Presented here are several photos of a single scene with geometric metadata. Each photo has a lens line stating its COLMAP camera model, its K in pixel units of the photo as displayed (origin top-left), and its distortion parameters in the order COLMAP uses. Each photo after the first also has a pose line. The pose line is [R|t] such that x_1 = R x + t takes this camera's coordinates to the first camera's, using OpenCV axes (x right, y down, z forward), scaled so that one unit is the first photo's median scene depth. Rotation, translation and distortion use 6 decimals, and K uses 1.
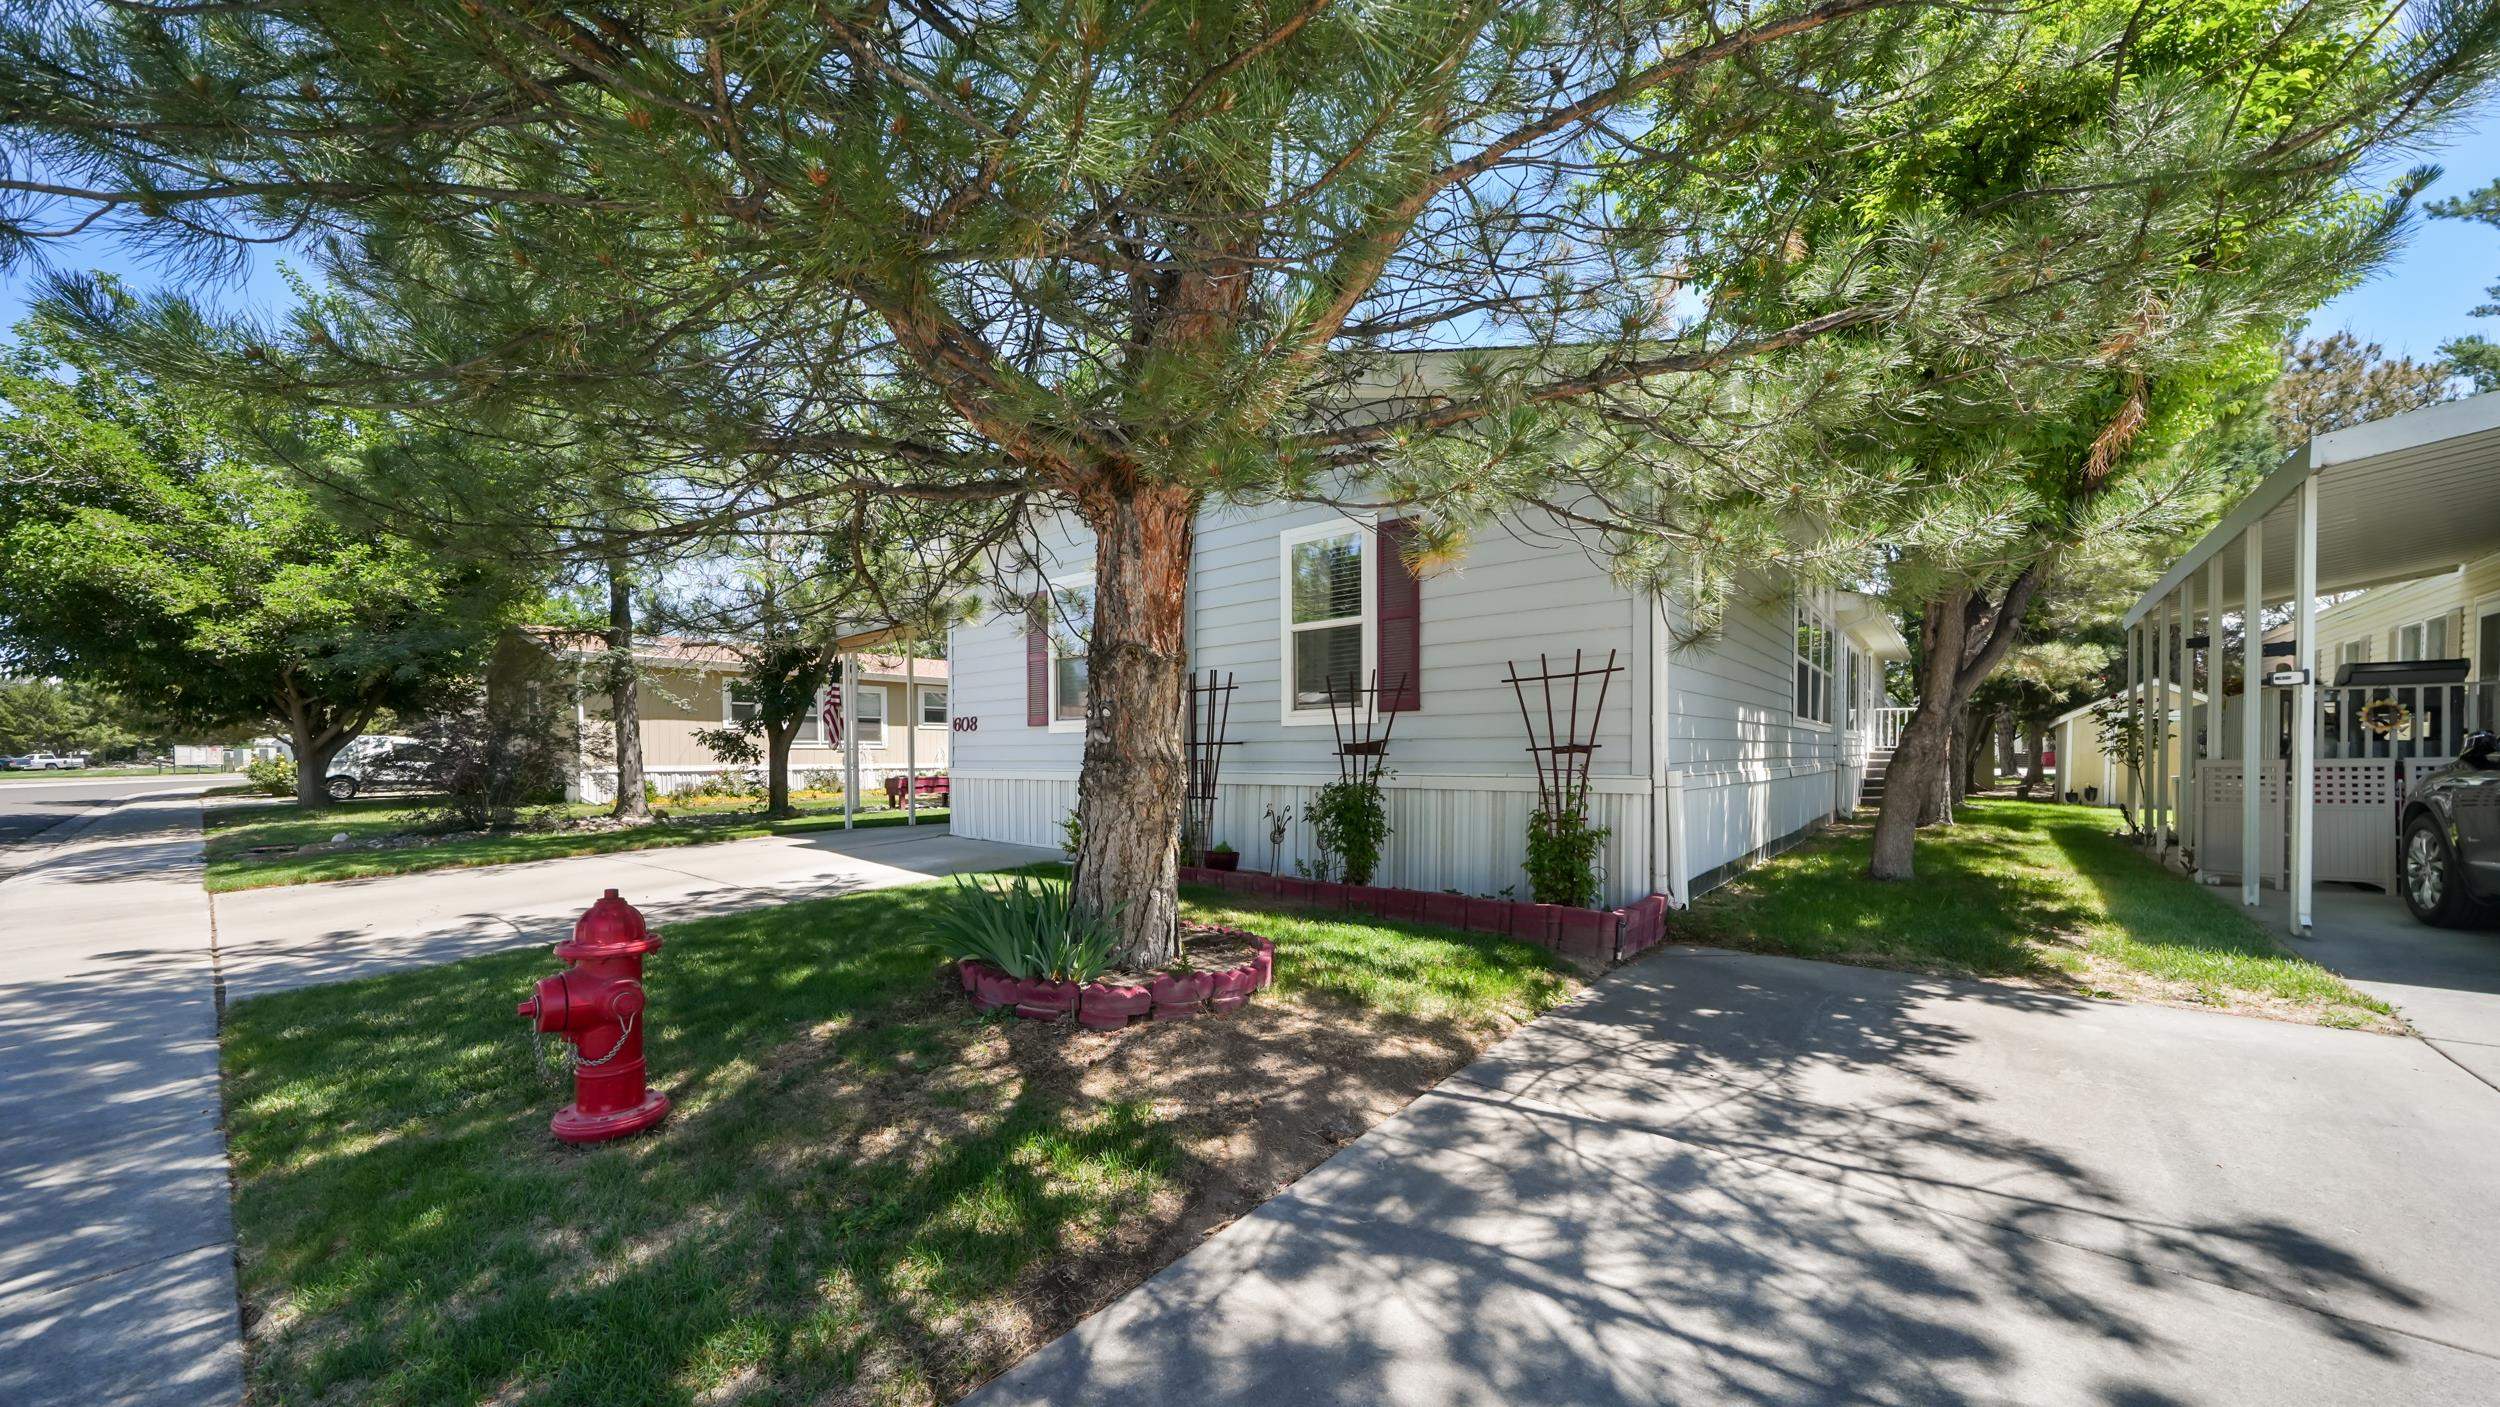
lens RADIAL K [[866.6, 0, 1248.3], [0, 866.6, 756.5], [0, 0, 1]] dist [-0.000717, -0.000072]
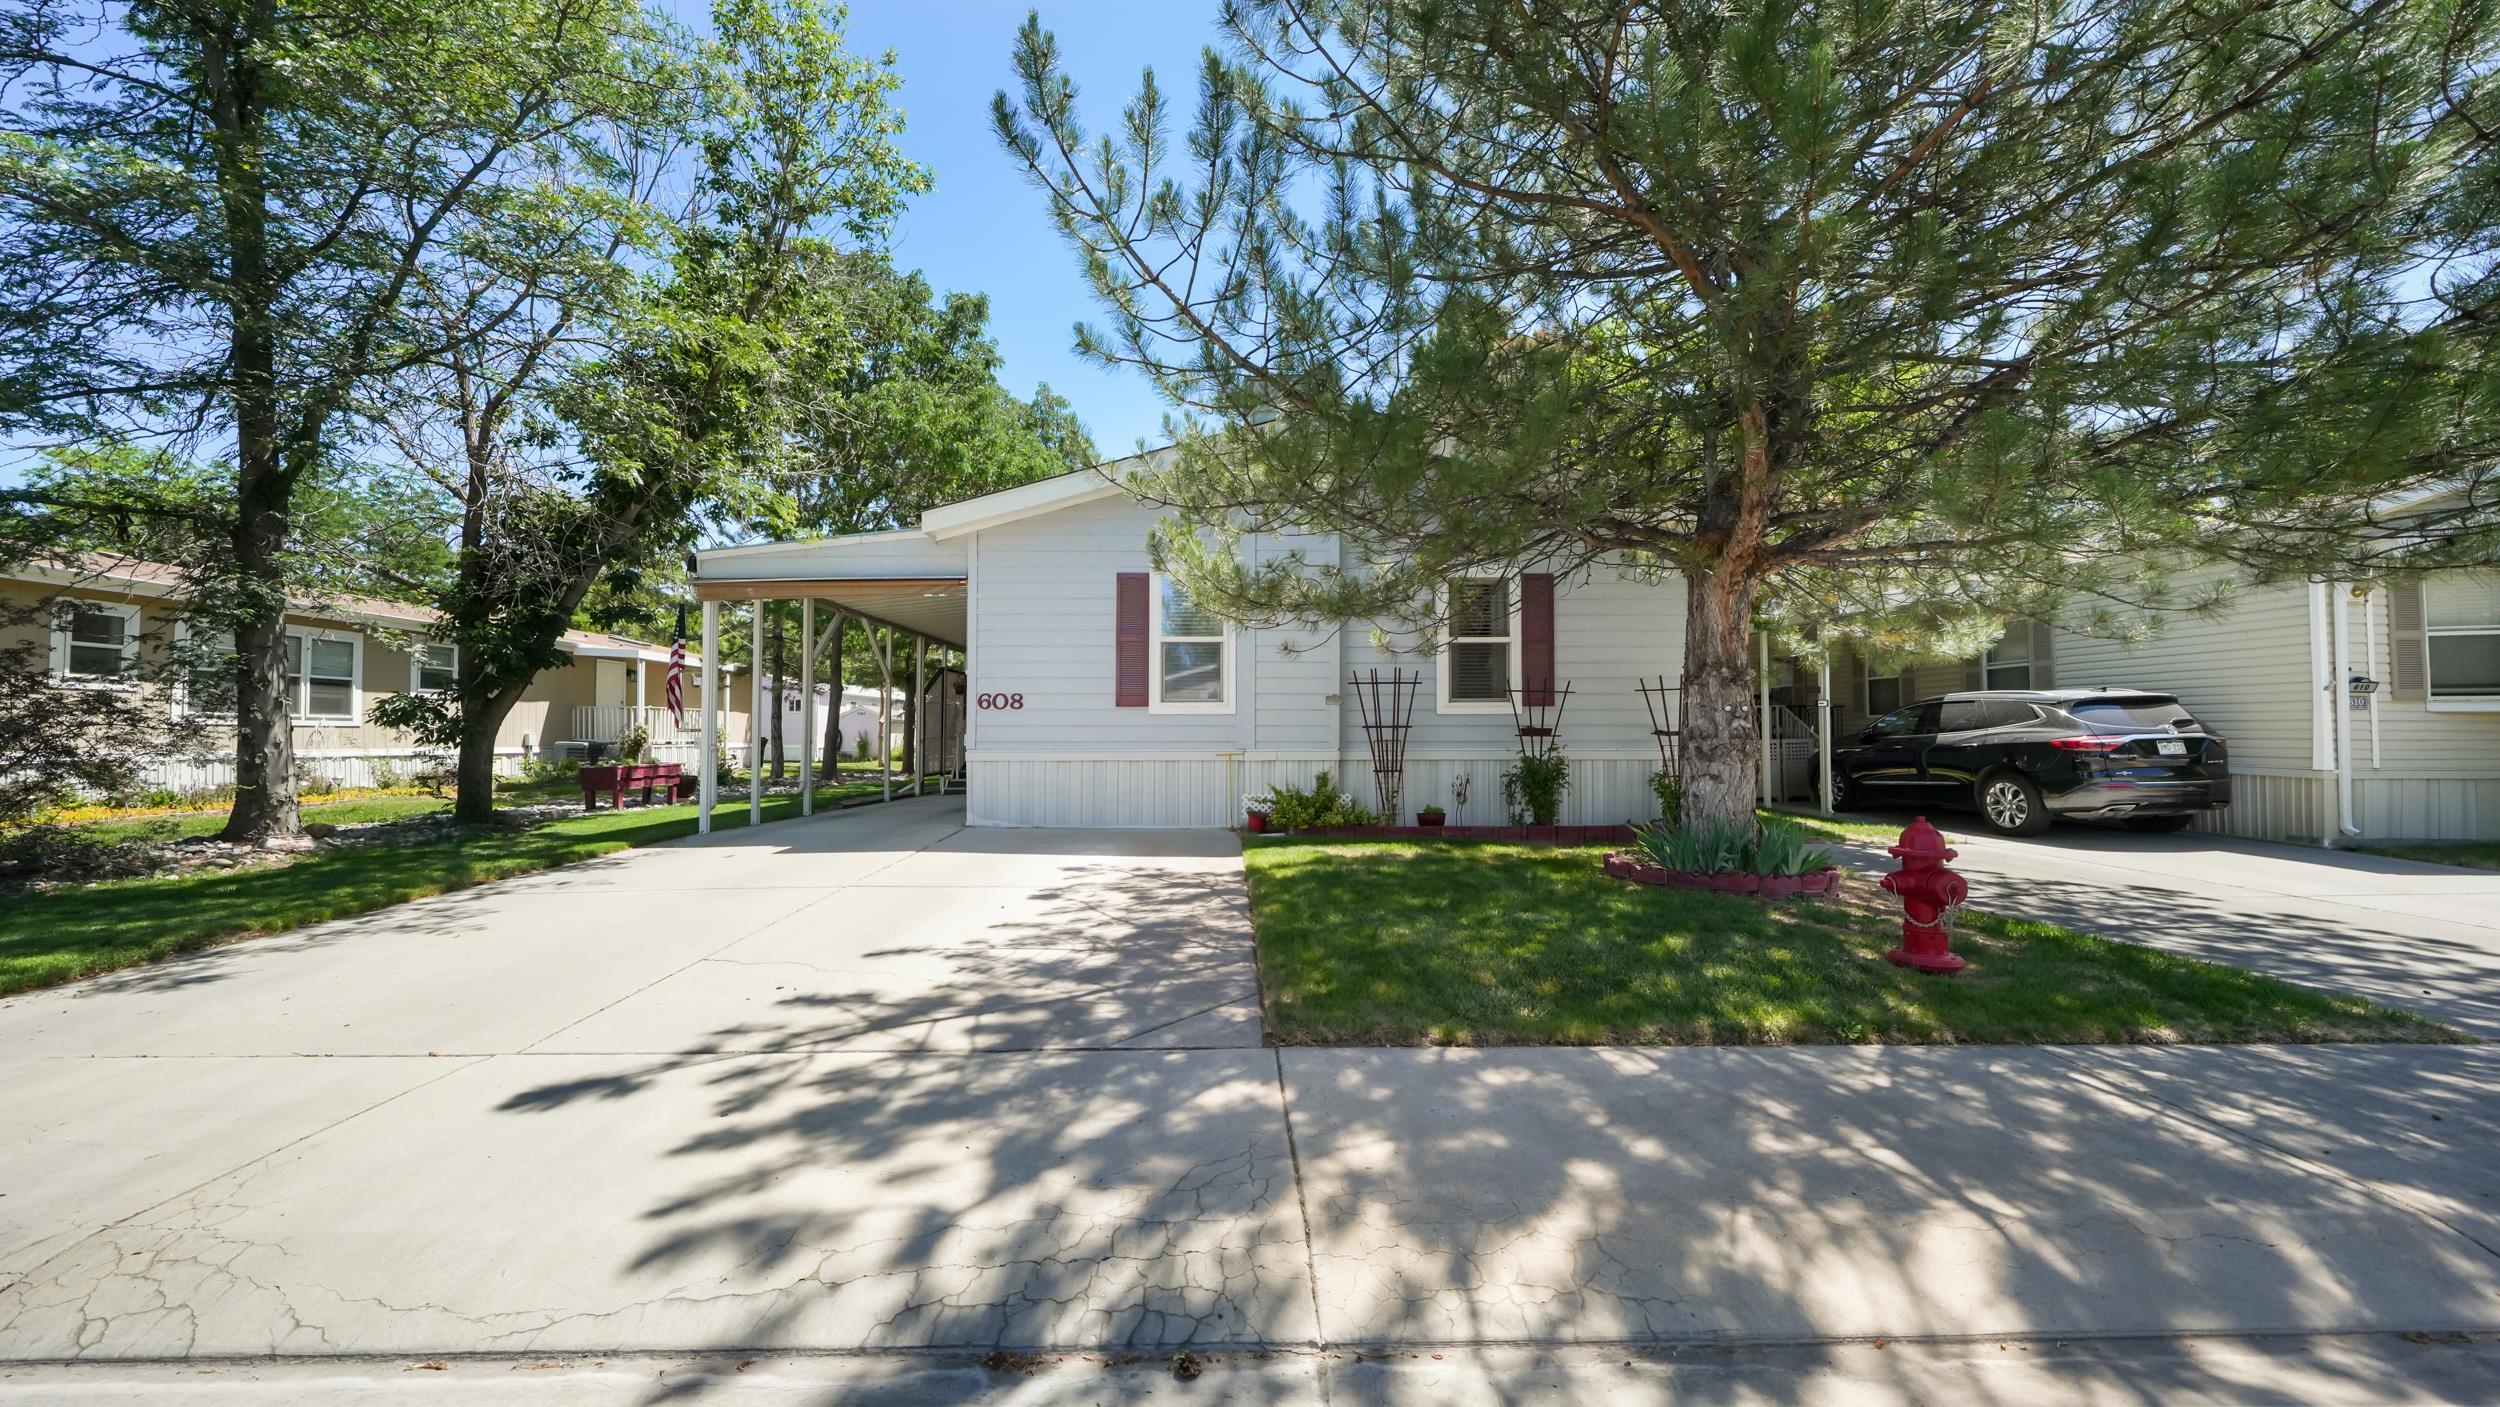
lens RADIAL K [[846.1, 0, 1250.0], [0, 846.1, 703.5], [0, 0, 1]] dist [-0.000790, -0.000019]
pose [[0.746425, 0.031678, 0.664715, -1.077397], [-0.000441, 0.998890, -0.047110, 0.009236], [-0.665470, 0.034871, 0.745610, 0.263176]]
